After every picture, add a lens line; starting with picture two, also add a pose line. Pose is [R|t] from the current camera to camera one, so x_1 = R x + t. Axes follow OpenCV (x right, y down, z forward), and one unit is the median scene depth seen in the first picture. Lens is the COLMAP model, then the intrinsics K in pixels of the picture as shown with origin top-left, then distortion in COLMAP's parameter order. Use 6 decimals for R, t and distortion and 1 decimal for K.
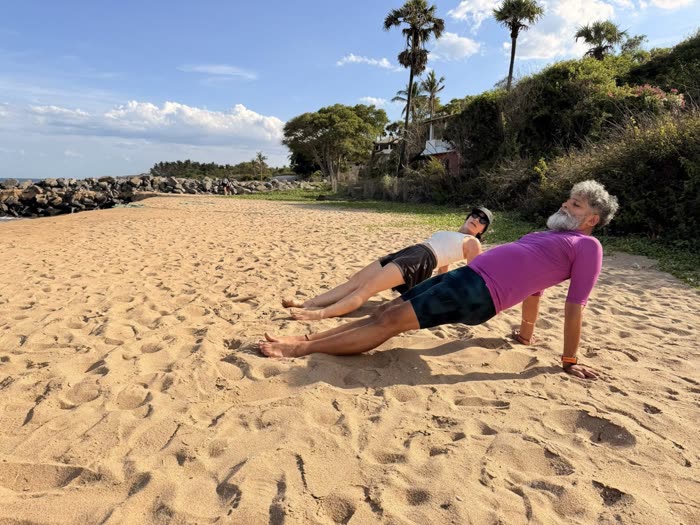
lens RADIAL K [[491.9, 0, 355.3], [0, 491.9, 260.8], [0, 0, 1]] dist [0.106555, -0.179930]
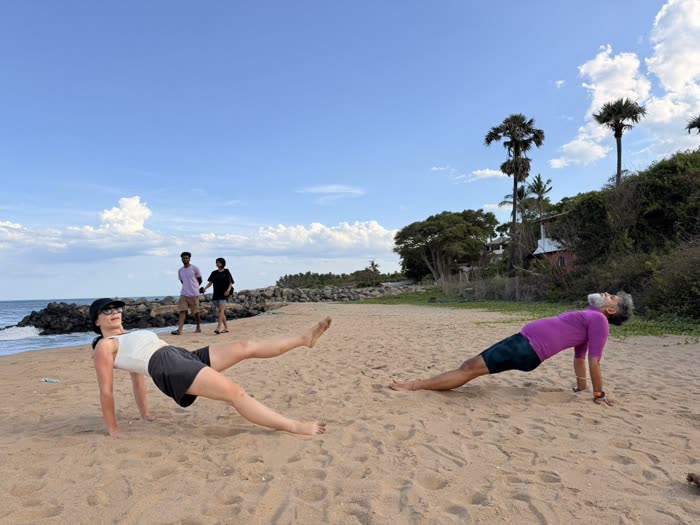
lens RADIAL K [[494.0, 0, 346.2], [0, 494.0, 262.5], [0, 0, 1]] dist [0.117267, -0.184075]
pose [[0.969833, -0.059737, -0.236339, 0.004488], [0.009988, 0.978433, -0.206324, 0.006929], [0.243567, 0.197739, 0.949513, -0.044257]]
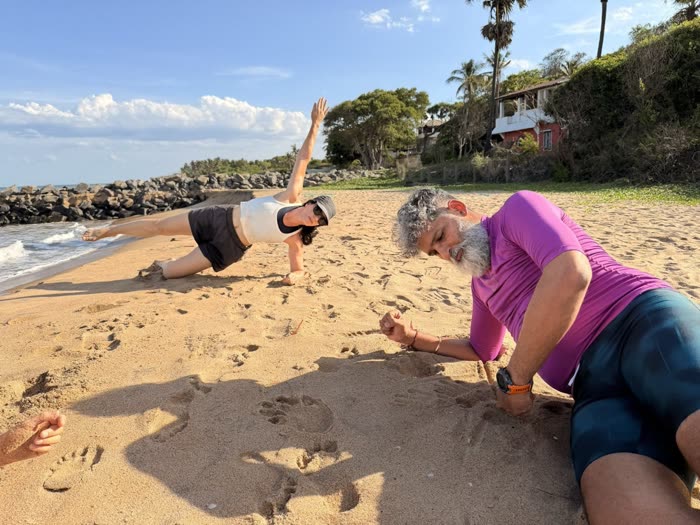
lens RADIAL K [[498.5, 0, 350.0], [0, 498.5, 262.5], [0, 0, 1]] dist [0.075535, -0.100336]
pose [[0.997364, -0.047035, -0.055243, -0.099271], [0.048230, 0.998626, 0.020488, 0.000068], [0.054203, -0.023099, 0.998263, 0.012131]]
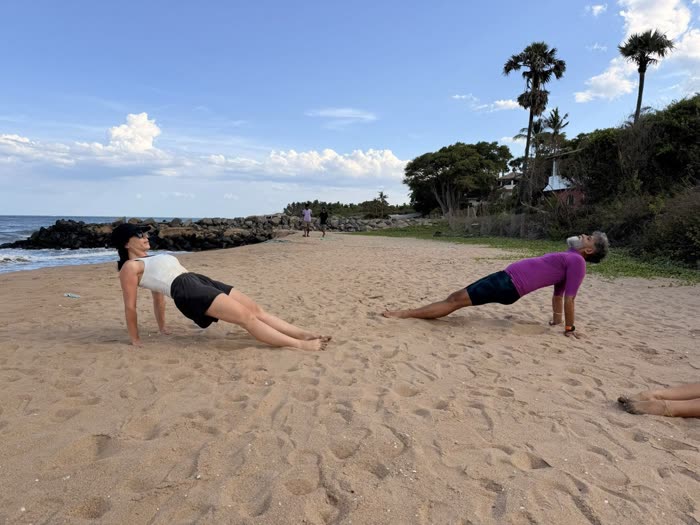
lens RADIAL K [[494.9, 0, 351.8], [0, 494.9, 262.8], [0, 0, 1]] dist [0.102771, -0.141225]
pose [[0.969928, 0.014270, -0.242974, 0.007965], [-0.031107, 0.997361, -0.065598, 0.006843], [0.241397, 0.071183, 0.967812, -0.051550]]
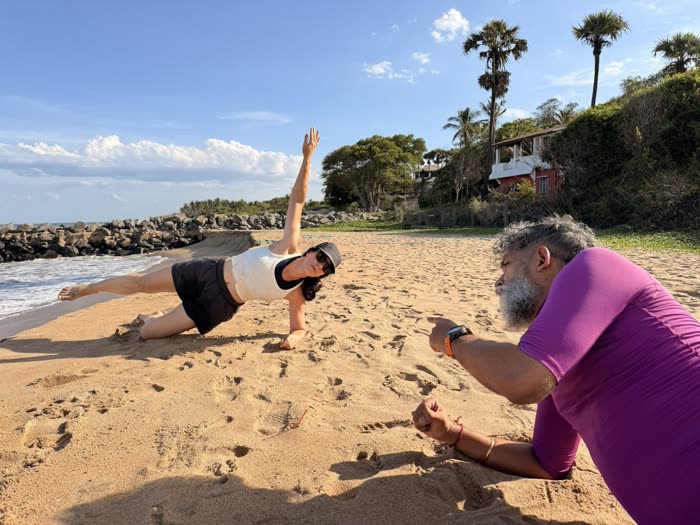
lens RADIAL K [[494.9, 0, 351.8], [0, 494.9, 262.8], [0, 0, 1]] dist [0.102771, -0.141225]
pose [[0.998357, -0.039421, -0.041588, -0.101327], [0.036905, 0.997539, -0.059615, -0.002304], [0.043836, 0.057982, 0.997355, 0.021696]]
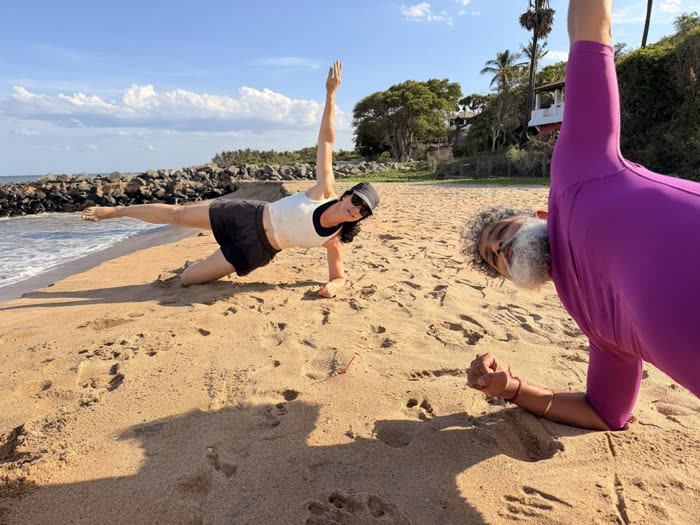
lens RADIAL K [[494.9, 0, 351.8], [0, 494.9, 262.8], [0, 0, 1]] dist [0.102771, -0.141225]
pose [[0.994144, -0.025508, -0.105009, -0.102824], [0.029399, 0.998931, 0.035671, -0.001926], [0.103986, -0.038549, 0.993831, 0.023150]]
